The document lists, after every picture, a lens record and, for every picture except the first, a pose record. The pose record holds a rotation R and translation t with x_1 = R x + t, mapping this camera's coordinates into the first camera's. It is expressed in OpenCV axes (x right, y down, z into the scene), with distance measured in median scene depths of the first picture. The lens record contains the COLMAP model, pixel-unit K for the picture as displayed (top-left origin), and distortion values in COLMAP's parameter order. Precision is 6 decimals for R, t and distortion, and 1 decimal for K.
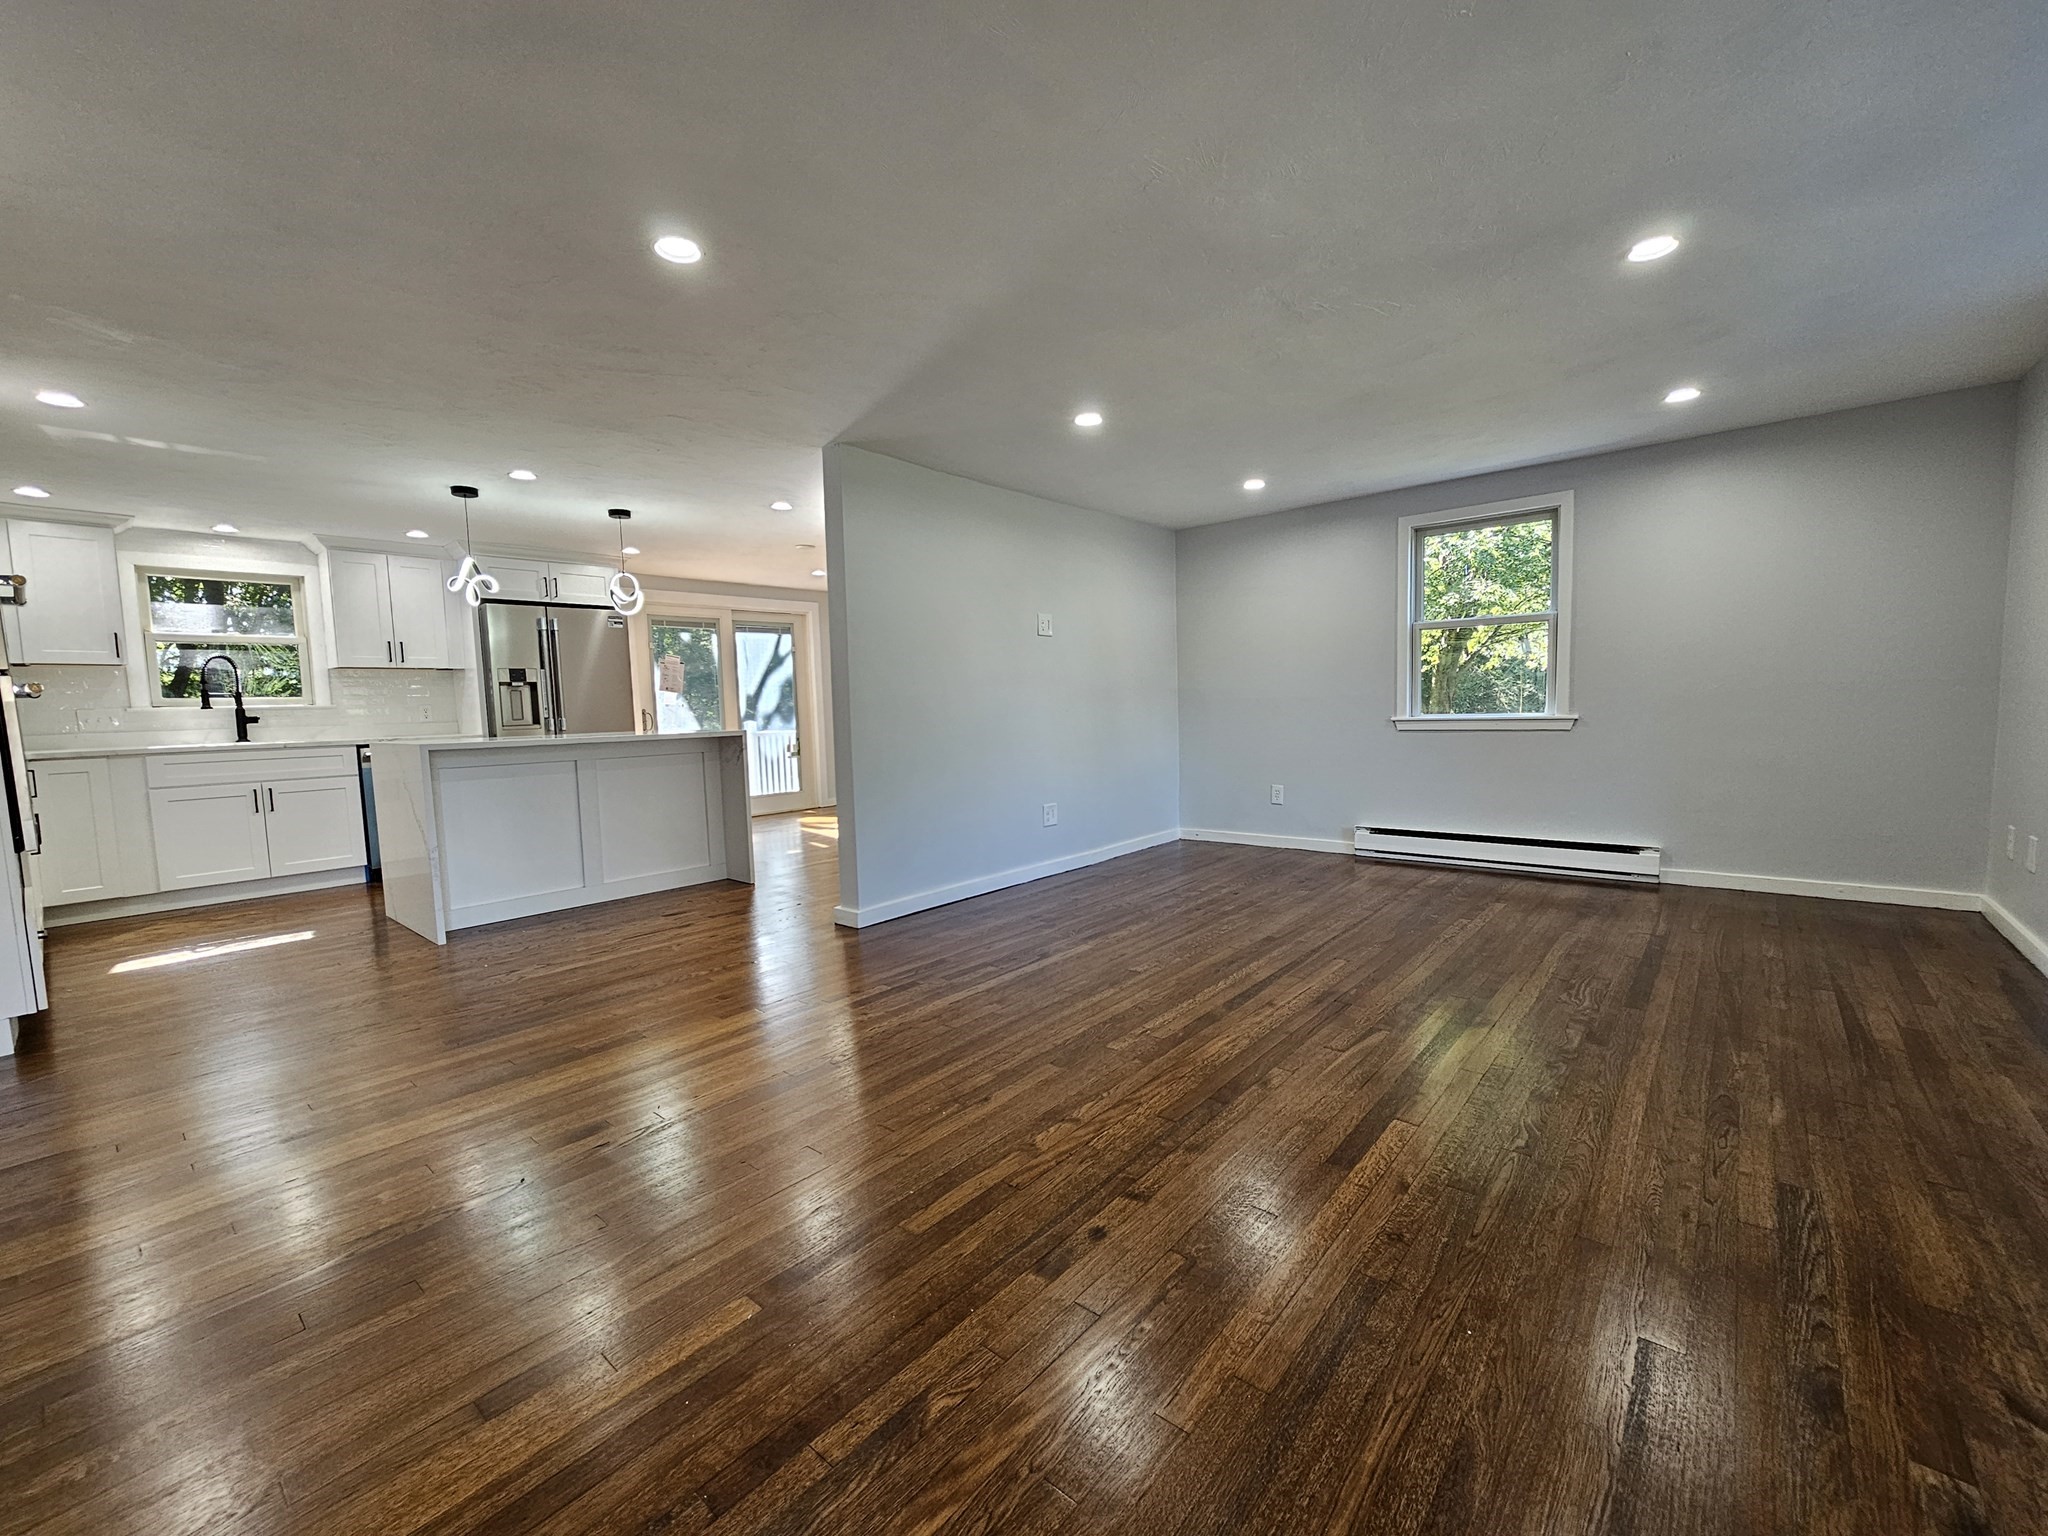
lens RADIAL K [[839.2, 0, 1034.0], [0, 839.2, 776.0], [0, 0, 1]] dist [-0.001707, 0.001195]
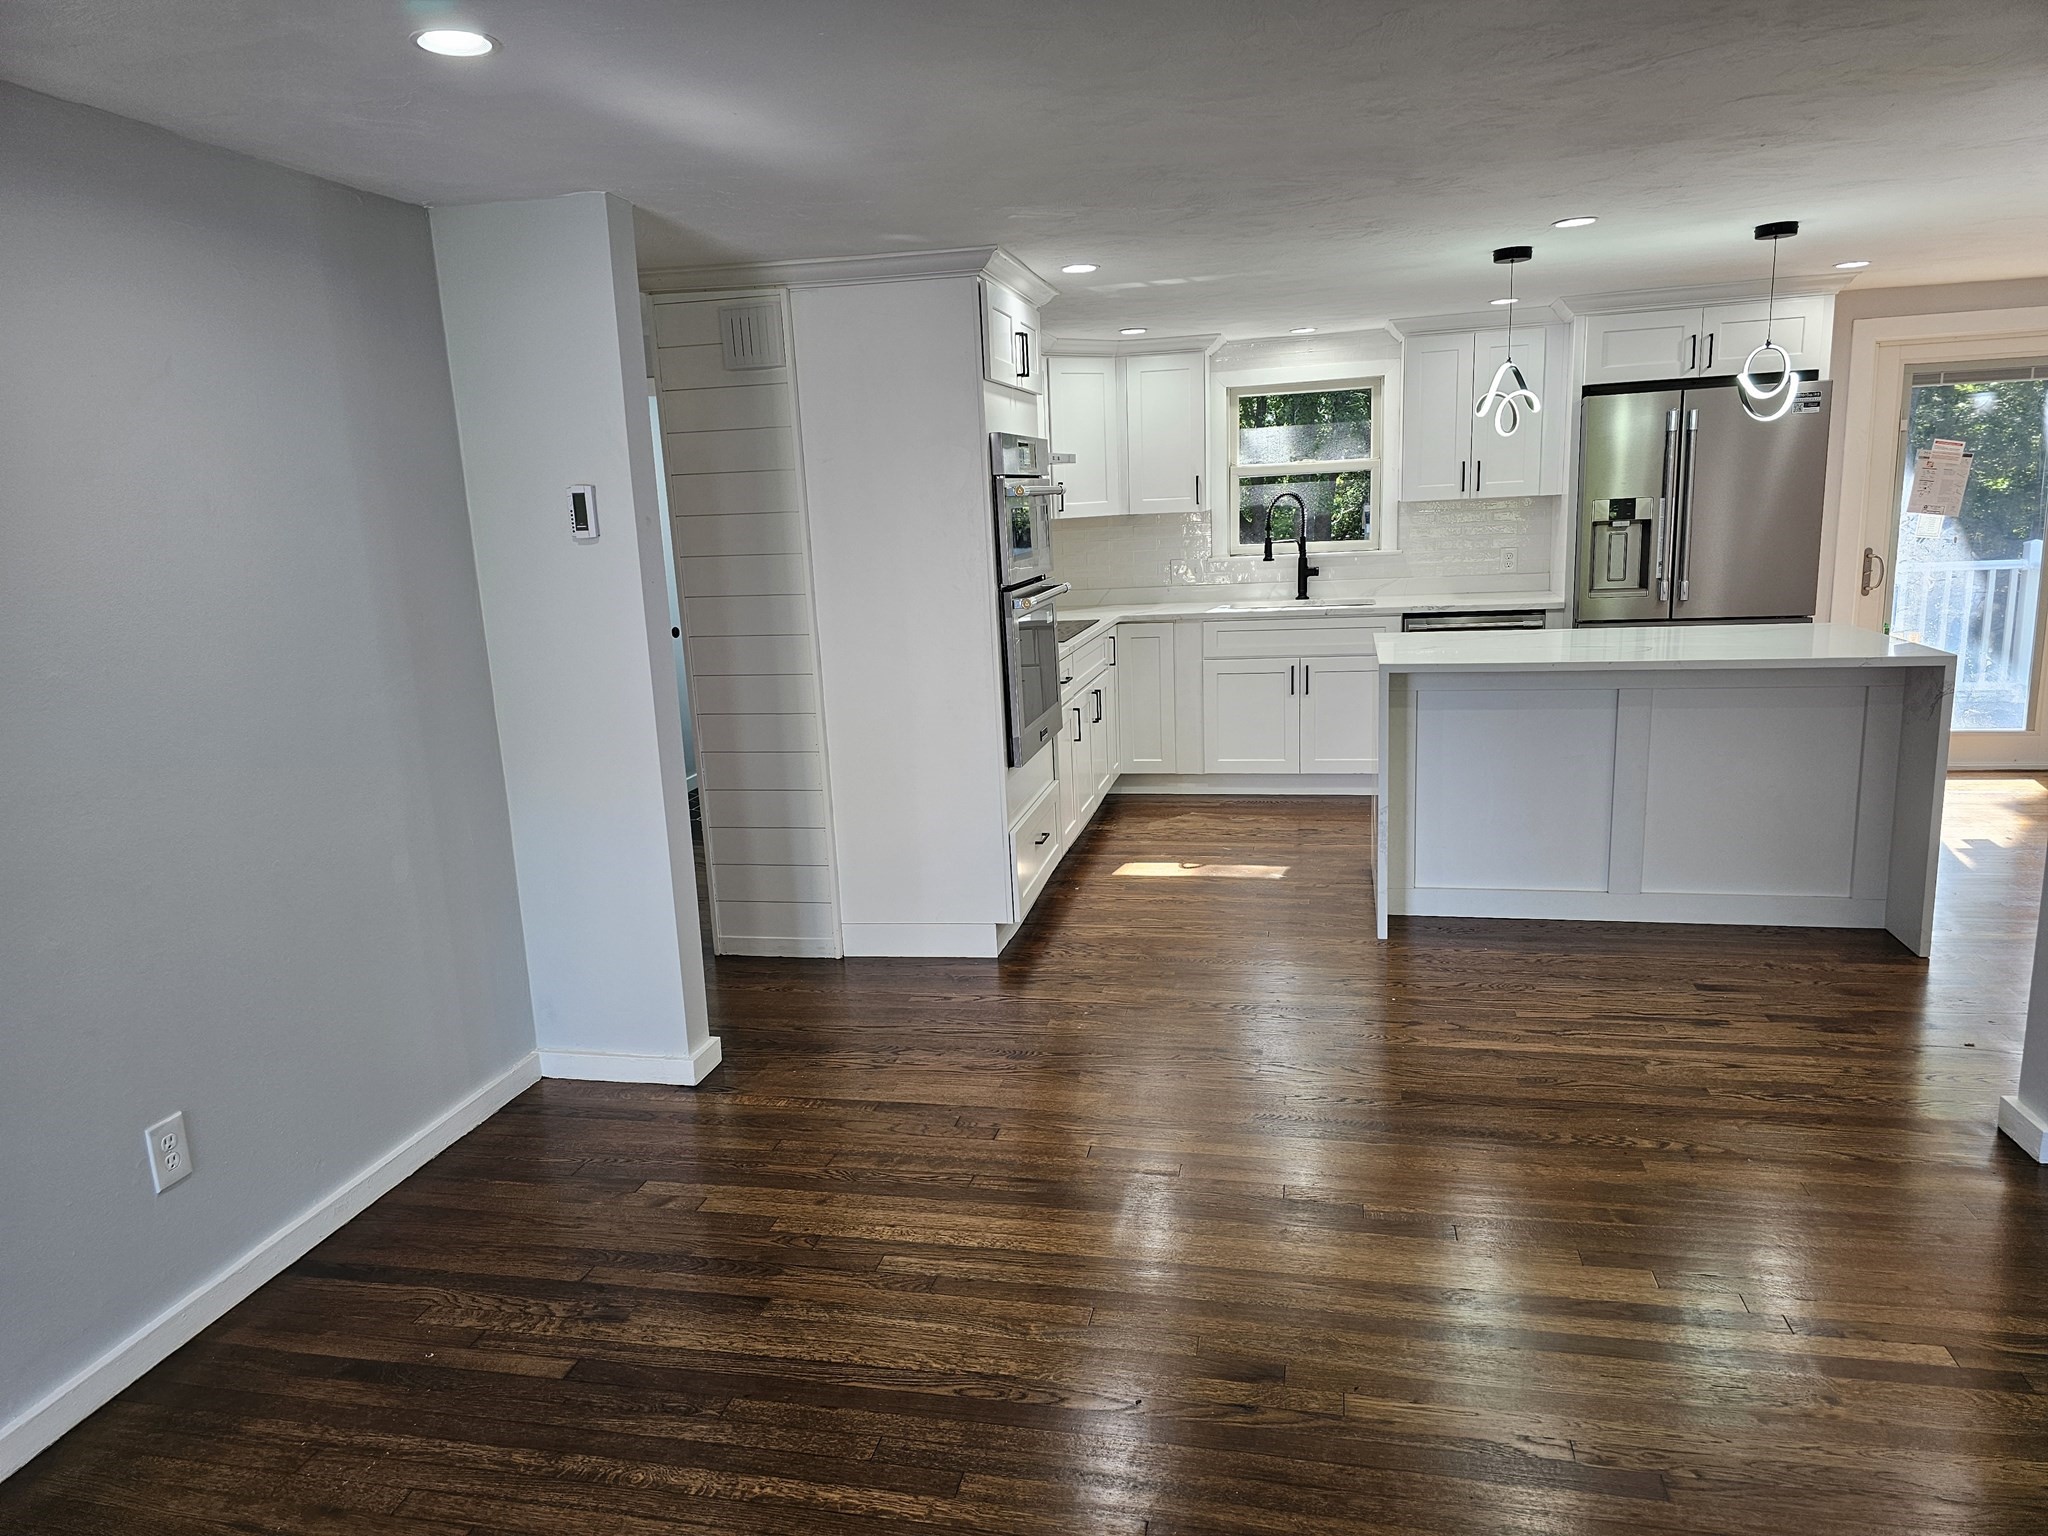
lens RADIAL K [[1365.9, 0, 1005.6], [0, 1365.9, 783.8], [0, 0, 1]] dist [0.057002, -0.051207]
pose [[0.462528, 0.187521, -0.866547, 0.107531], [-0.045211, 0.981094, 0.188177, -0.102364], [0.885451, -0.047859, 0.462261, 0.125494]]
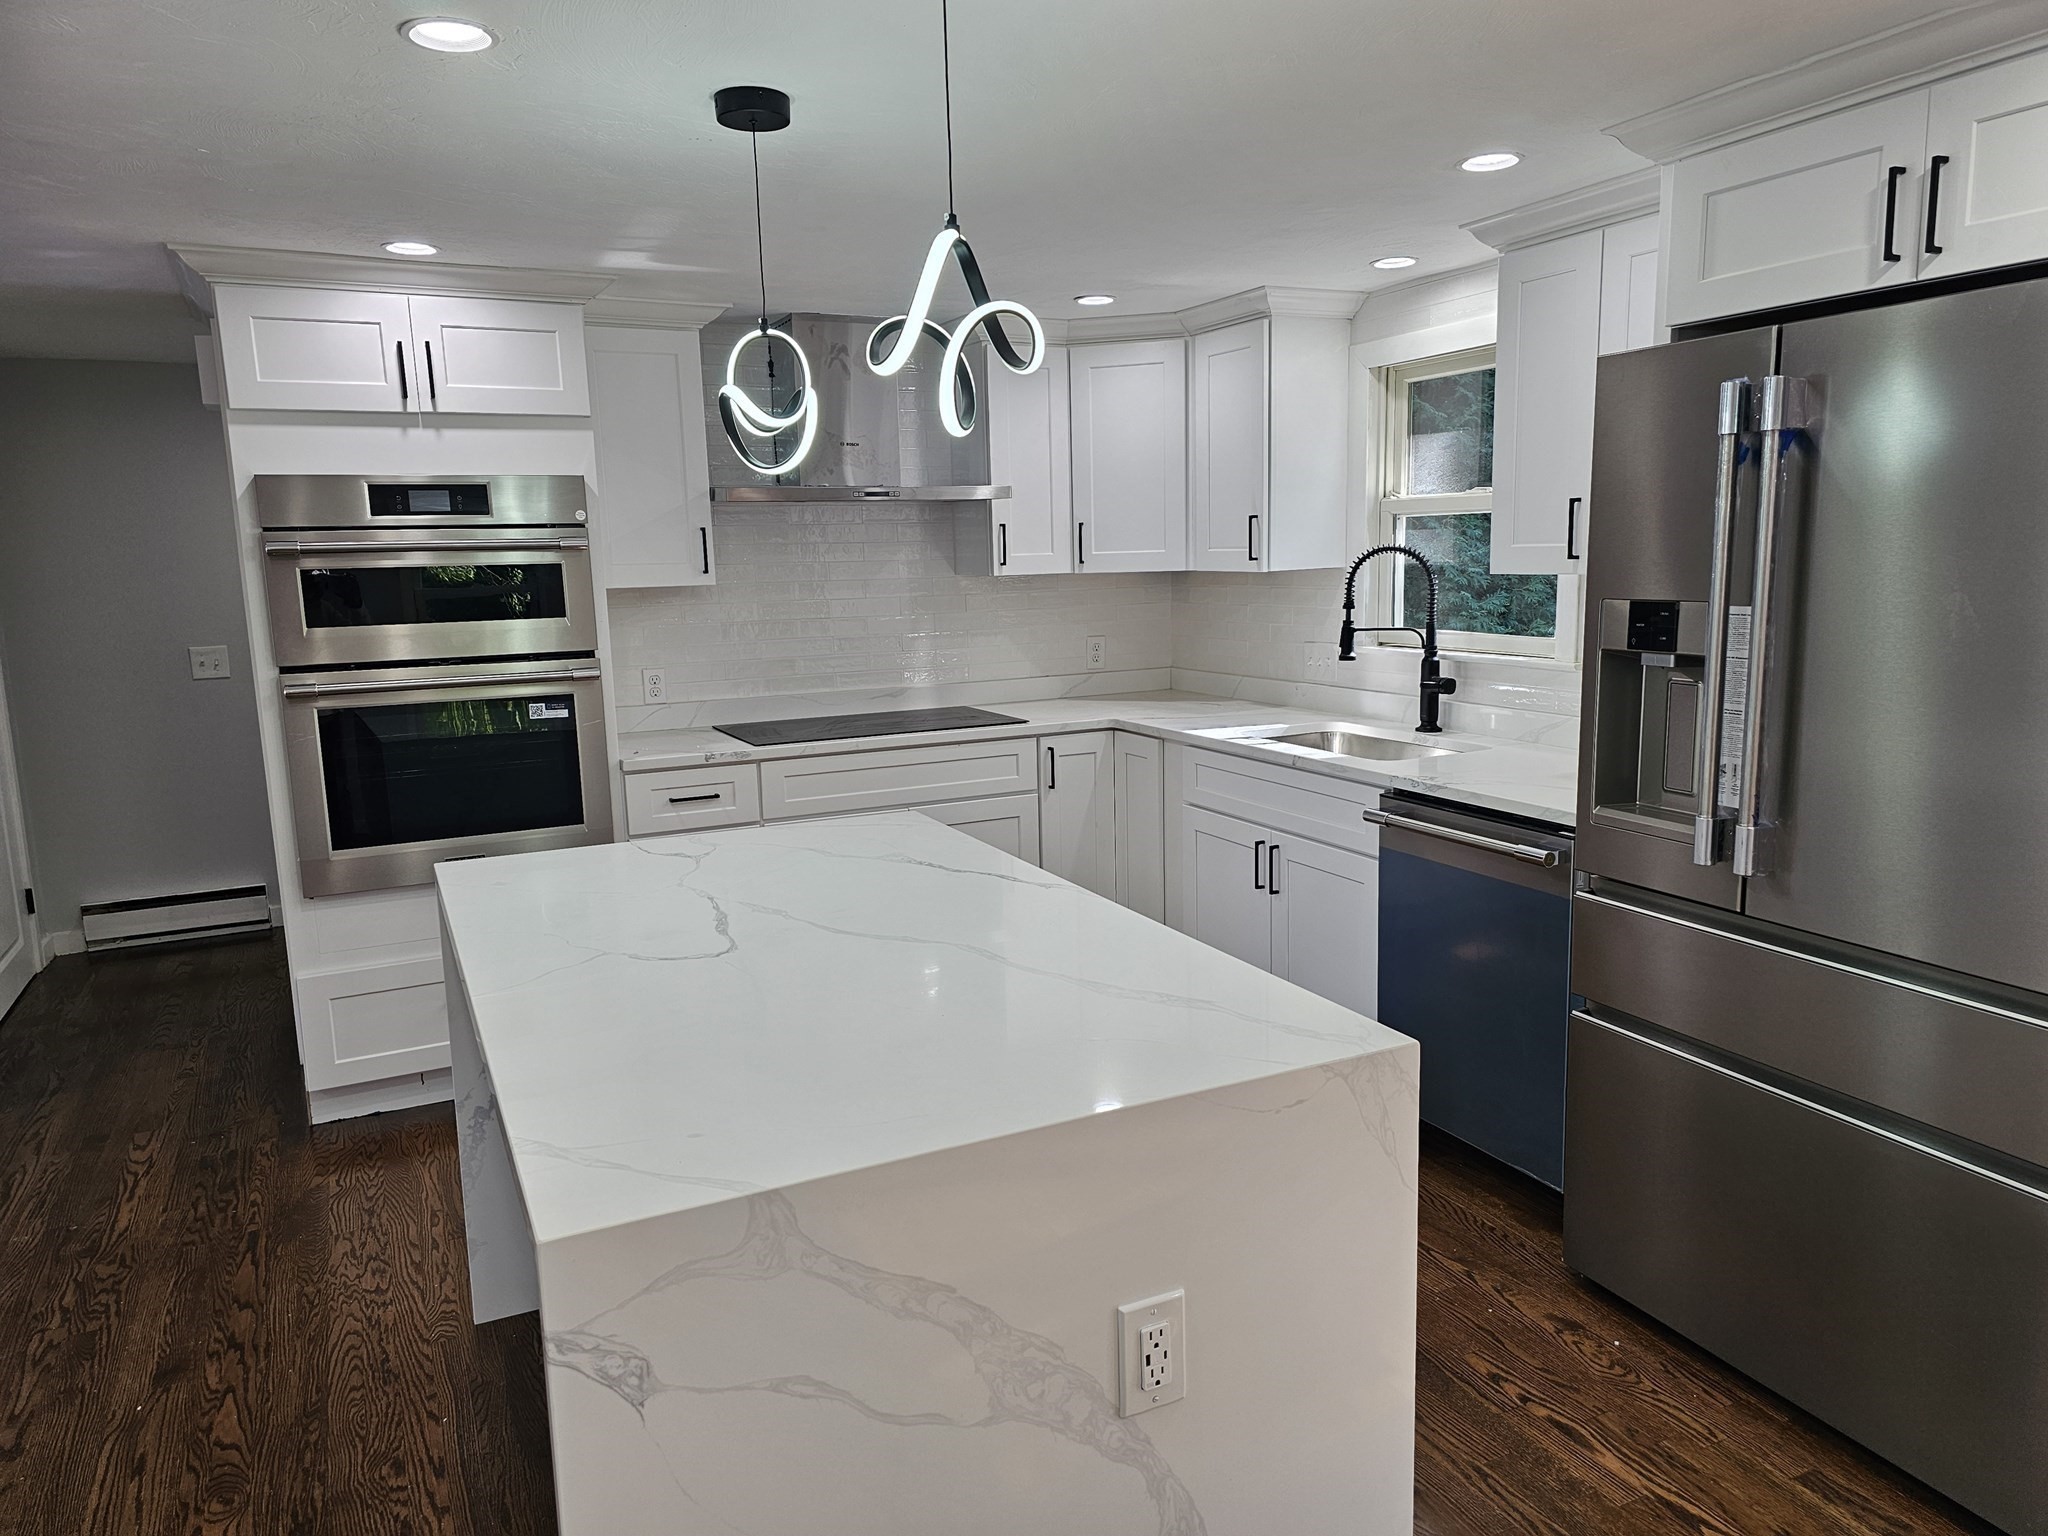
lens RADIAL K [[1365.9, 0, 1032.5], [0, 1365.9, 782.2], [0, 0, 1]] dist [0.057002, -0.051207]
pose [[-0.392895, 0.193461, -0.899003, -0.171261], [-0.045980, 0.972264, 0.229322, -0.178757], [0.918433, 0.131436, -0.373102, 1.094117]]
